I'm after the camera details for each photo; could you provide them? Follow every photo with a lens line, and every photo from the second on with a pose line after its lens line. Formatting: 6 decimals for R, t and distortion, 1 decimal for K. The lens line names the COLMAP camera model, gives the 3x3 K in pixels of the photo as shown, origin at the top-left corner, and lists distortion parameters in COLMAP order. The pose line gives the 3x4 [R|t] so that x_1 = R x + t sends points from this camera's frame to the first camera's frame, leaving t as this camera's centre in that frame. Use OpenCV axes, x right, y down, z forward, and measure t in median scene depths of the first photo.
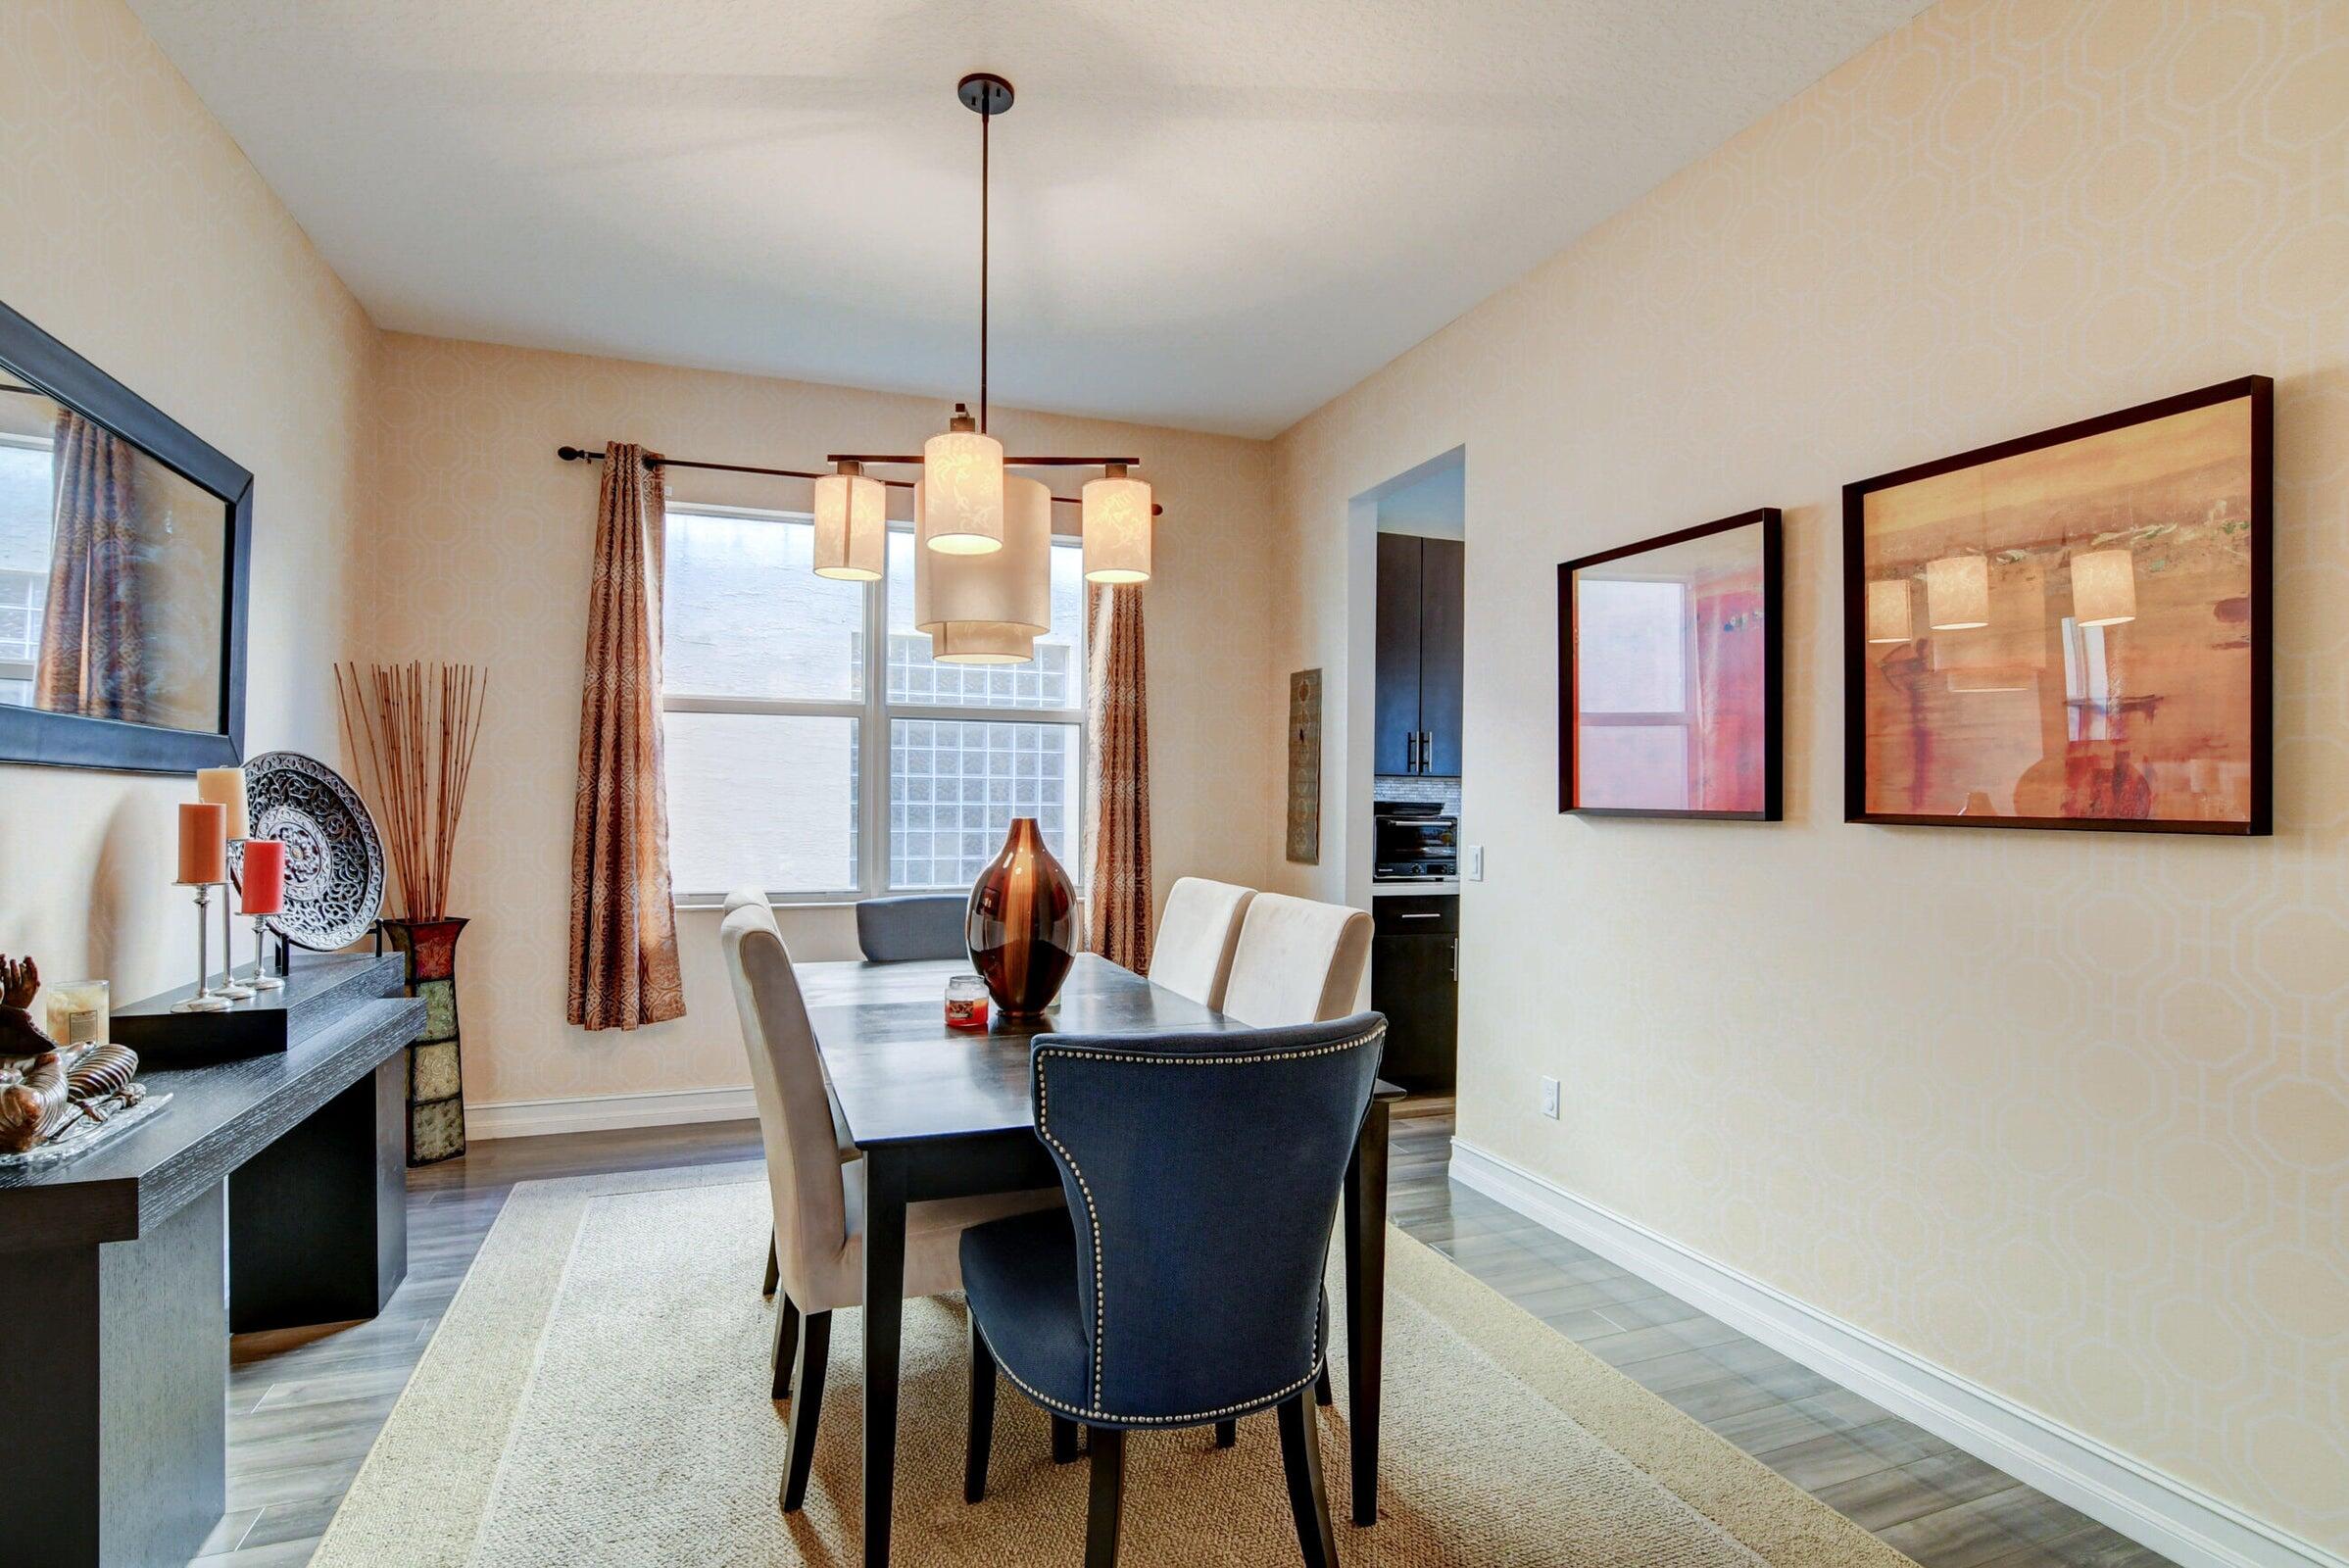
lens RADIAL K [[1157.4, 0, 1174.4], [0, 1157.4, 784.9], [0, 0, 1]] dist [-0.017265, -0.000433]
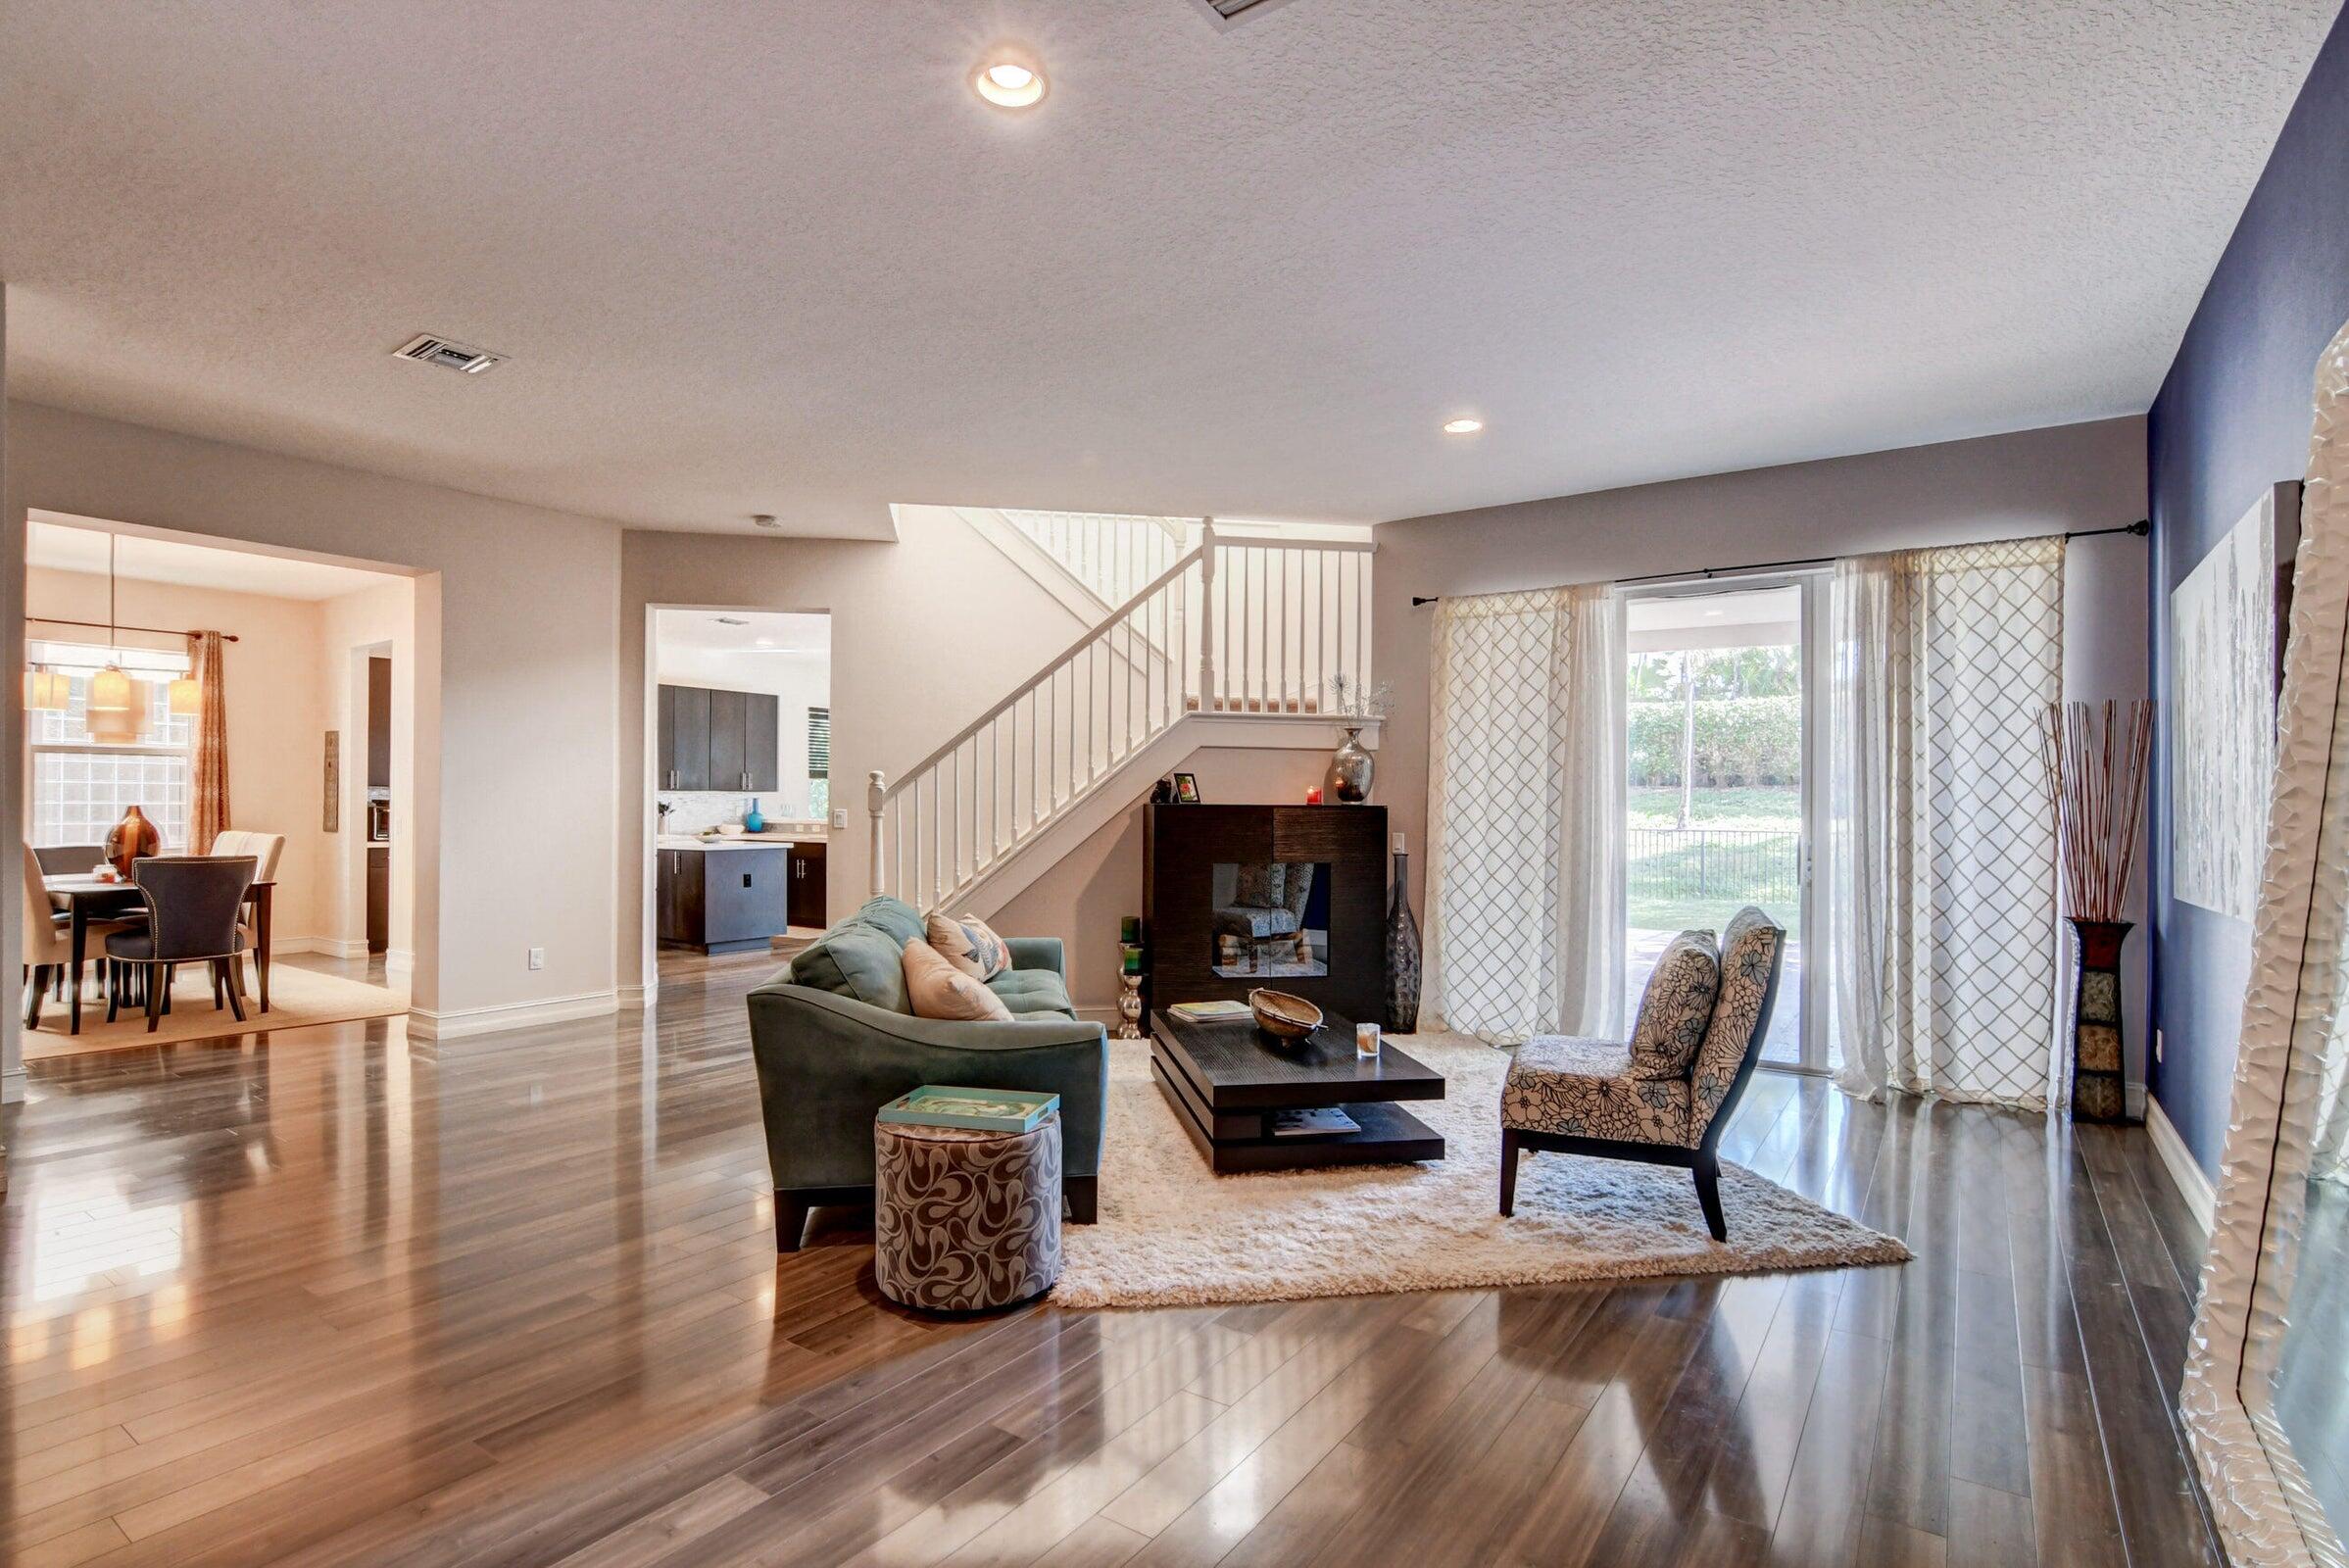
lens RADIAL K [[1157.4, 0, 1167.4], [0, 1157.4, 789.6], [0, 0, 1]] dist [-0.017265, -0.000433]
pose [[0.831932, -0.000038, 0.554877, 0.214932], [-0.002382, 0.999991, 0.003639, -0.012317], [-0.554872, -0.004349, 0.831925, -1.368307]]
